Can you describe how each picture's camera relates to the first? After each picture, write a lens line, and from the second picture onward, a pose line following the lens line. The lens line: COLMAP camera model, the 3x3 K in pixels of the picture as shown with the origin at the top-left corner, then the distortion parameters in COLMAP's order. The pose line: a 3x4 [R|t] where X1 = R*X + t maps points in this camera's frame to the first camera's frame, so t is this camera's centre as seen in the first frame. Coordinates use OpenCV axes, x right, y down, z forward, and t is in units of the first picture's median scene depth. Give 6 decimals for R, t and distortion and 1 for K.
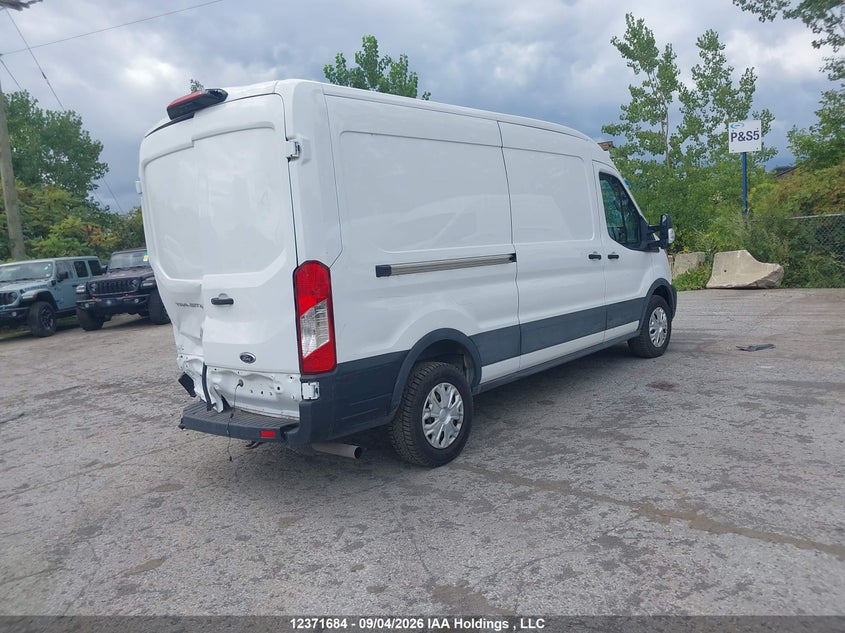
lens RADIAL K [[663.5, 0, 424.0], [0, 663.5, 319.1], [0, 0, 1]] dist [0.040634, -0.041027]
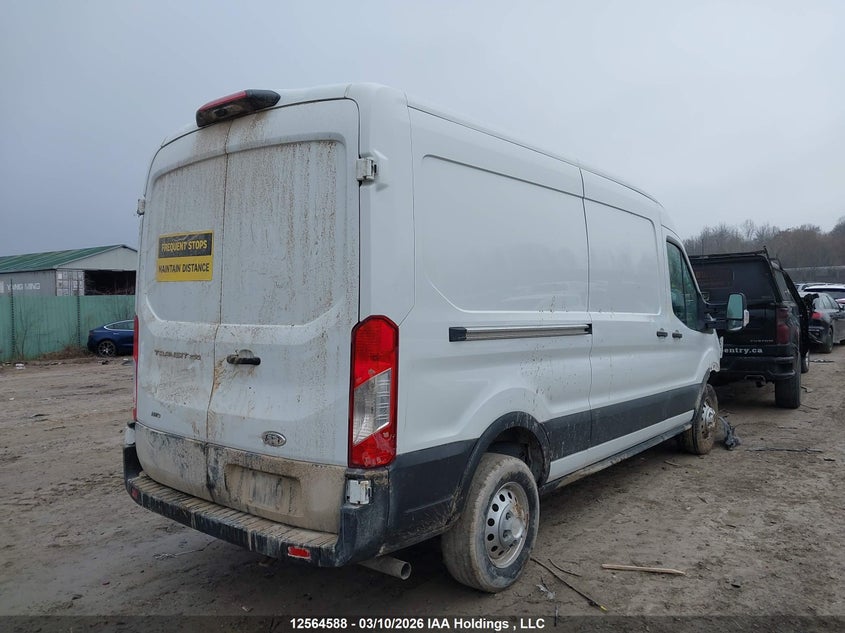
lens RADIAL K [[663.5, 0, 422.6], [0, 663.5, 312.1], [0, 0, 1]] dist [0.040634, -0.041027]
pose [[0.996299, 0.074503, 0.042867, -0.135935], [-0.069717, 0.992131, -0.103996, -0.015778], [-0.050278, 0.100622, 0.993654, 0.225157]]
